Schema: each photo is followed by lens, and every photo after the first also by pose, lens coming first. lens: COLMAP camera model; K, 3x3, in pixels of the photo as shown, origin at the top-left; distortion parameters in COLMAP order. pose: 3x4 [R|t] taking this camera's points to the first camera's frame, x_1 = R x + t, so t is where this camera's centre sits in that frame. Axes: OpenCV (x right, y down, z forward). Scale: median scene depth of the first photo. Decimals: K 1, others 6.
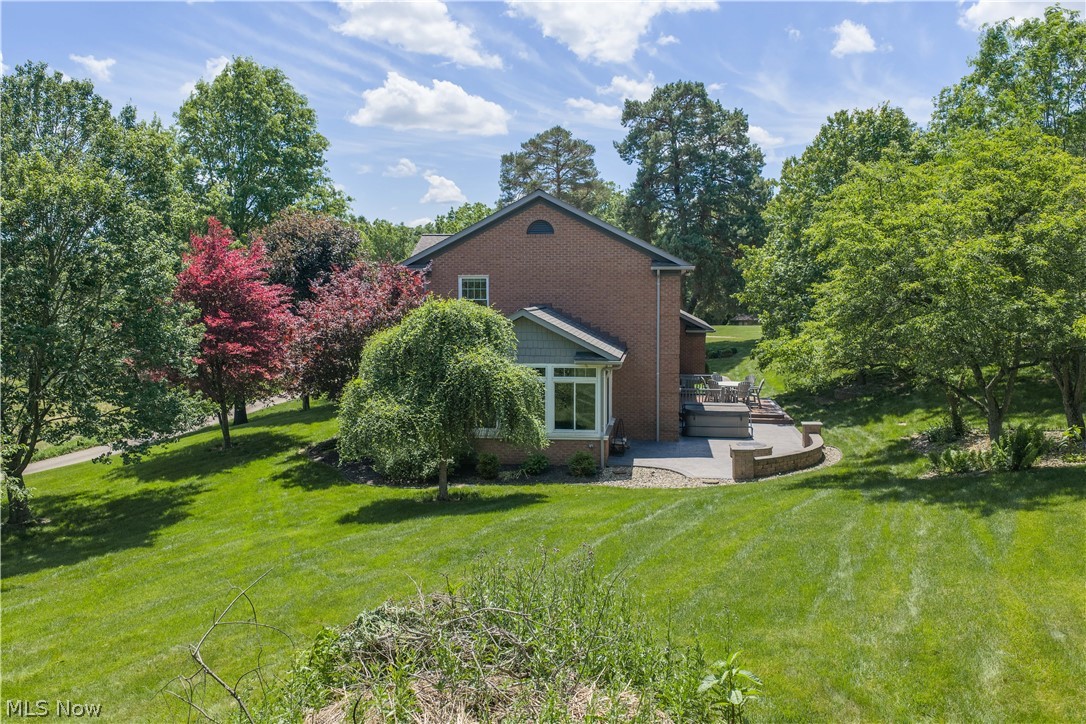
lens RADIAL K [[902.2, 0, 539.9], [0, 902.2, 365.7], [0, 0, 1]] dist [0.013234, -0.025790]
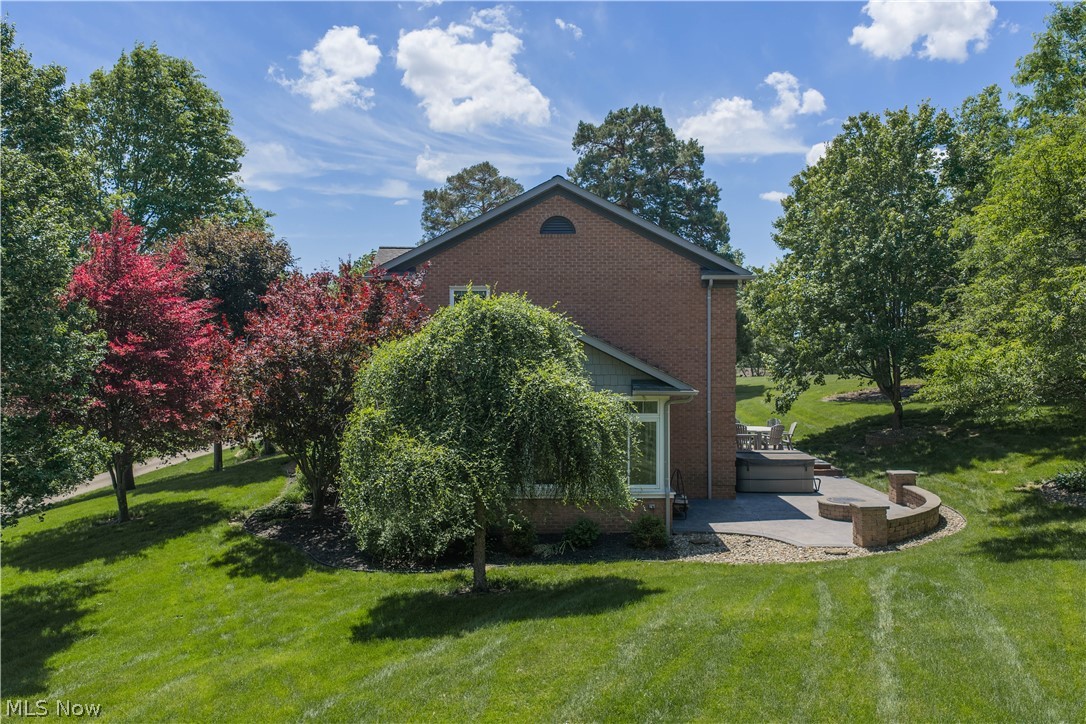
lens RADIAL K [[907.5, 0, 543.0], [0, 907.5, 362.0], [0, 0, 1]] dist [-0.000848, 0.000025]
pose [[0.991587, -0.001376, 0.129434, -0.125621], [0.010824, 0.997322, -0.072324, 0.022897], [-0.128988, 0.073116, 0.988947, 0.258700]]
